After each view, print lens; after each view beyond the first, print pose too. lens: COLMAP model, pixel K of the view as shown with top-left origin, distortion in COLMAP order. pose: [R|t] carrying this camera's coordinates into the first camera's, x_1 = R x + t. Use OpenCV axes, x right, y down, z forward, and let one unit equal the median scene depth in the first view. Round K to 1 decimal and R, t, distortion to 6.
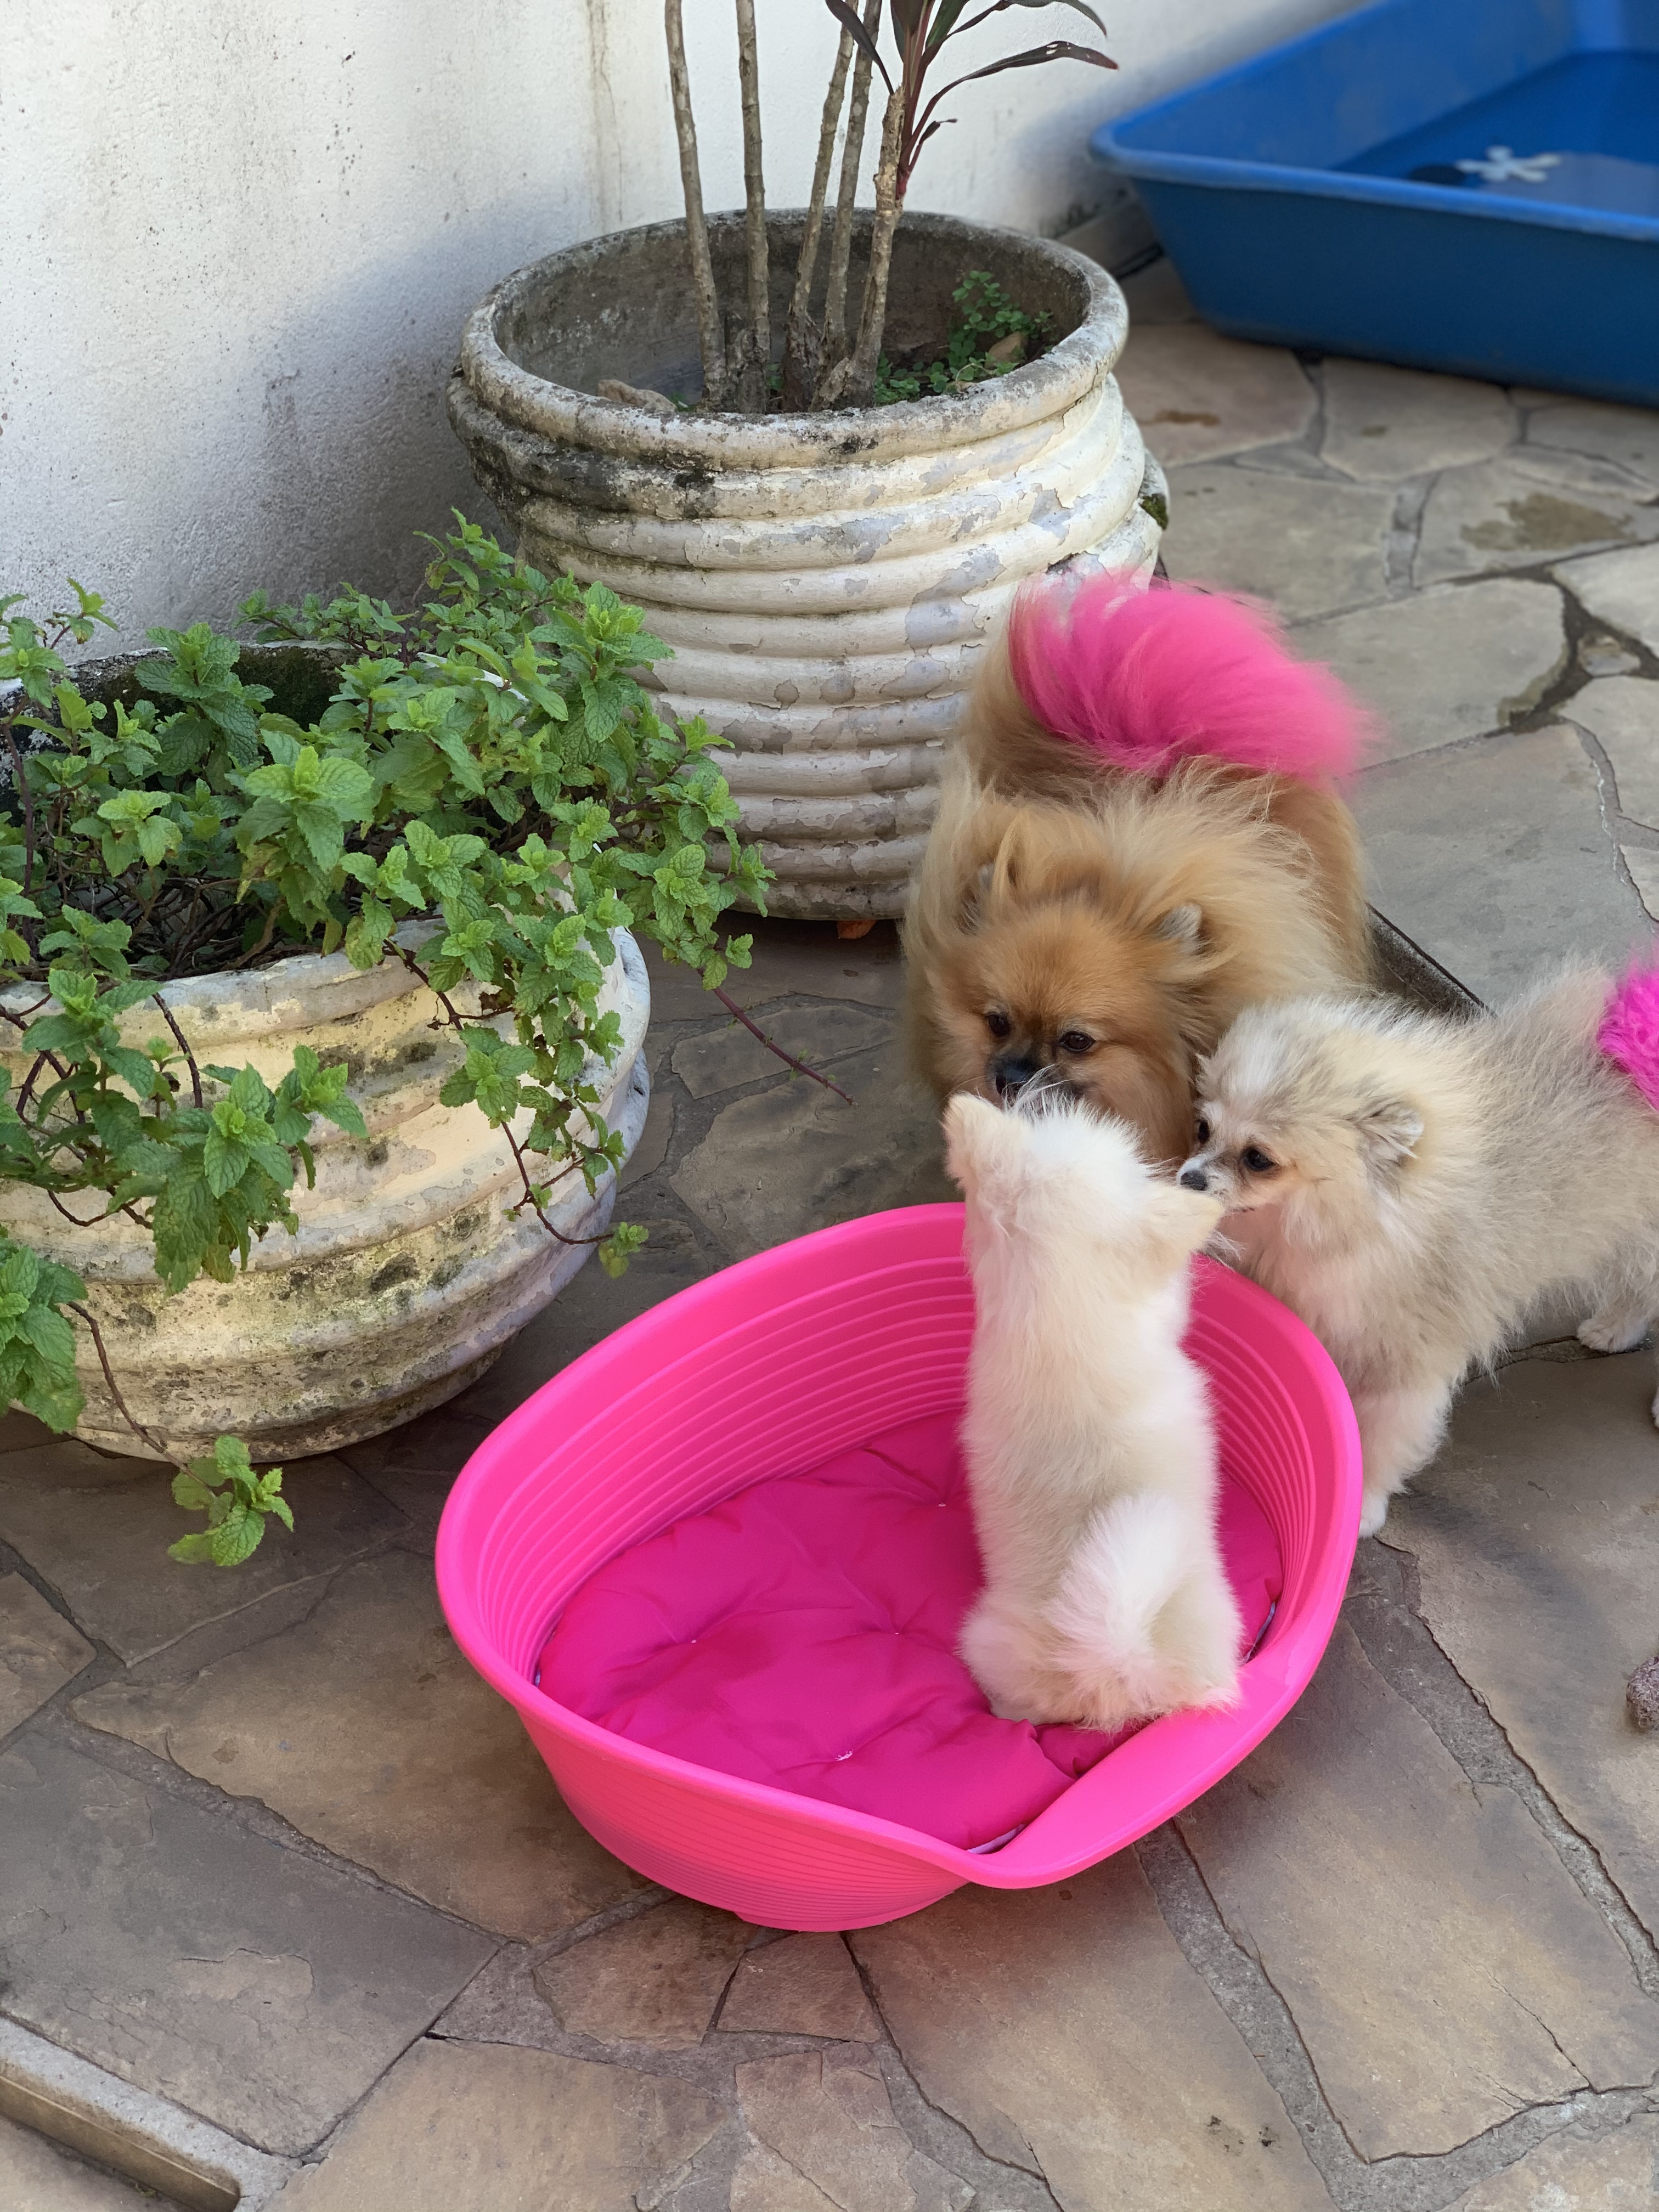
lens RADIAL K [[3327.0, 0, 829.4], [0, 3327.0, 1107.3], [0, 0, 1]] dist [0.013938, 0.000000]
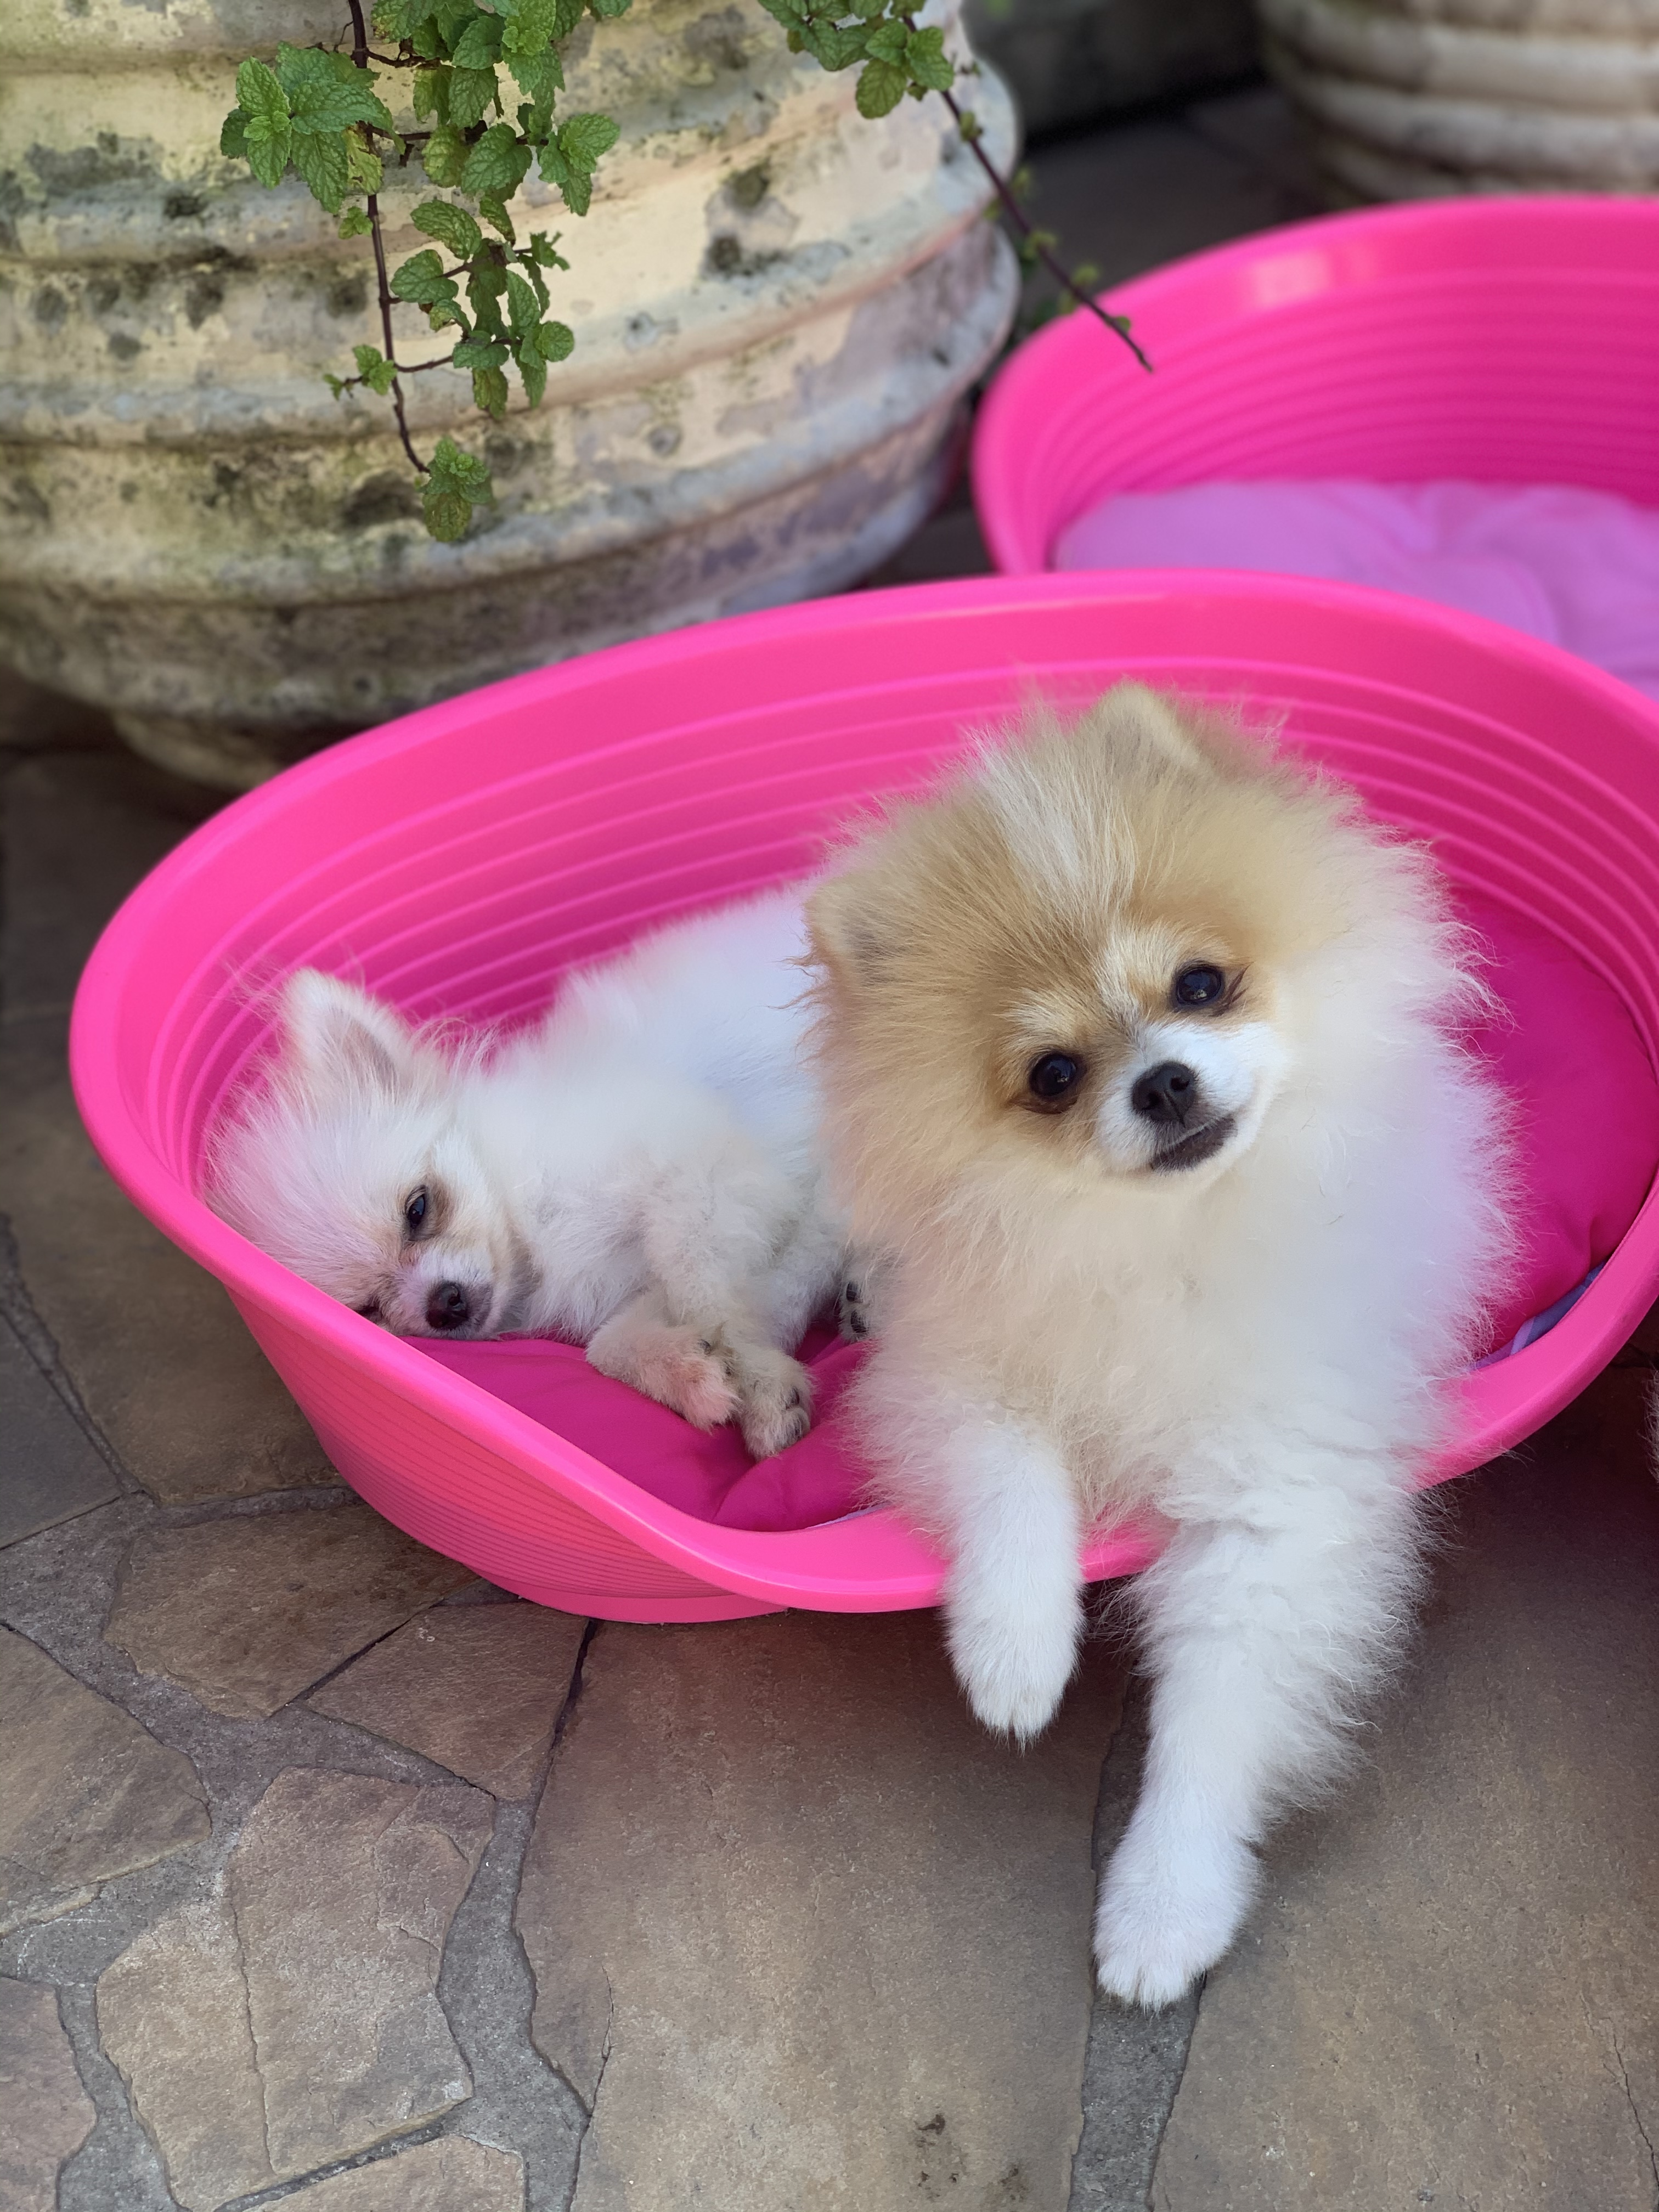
lens RADIAL K [[3327.0, 0, 830.0], [0, 3327.0, 1103.4], [0, 0, 1]] dist [0.013938, 0.000000]
pose [[0.886283, 0.211609, -0.411976, 0.244509], [-0.189492, 0.977339, 0.094350, 0.088050], [0.422605, -0.005555, 0.906297, 0.450642]]
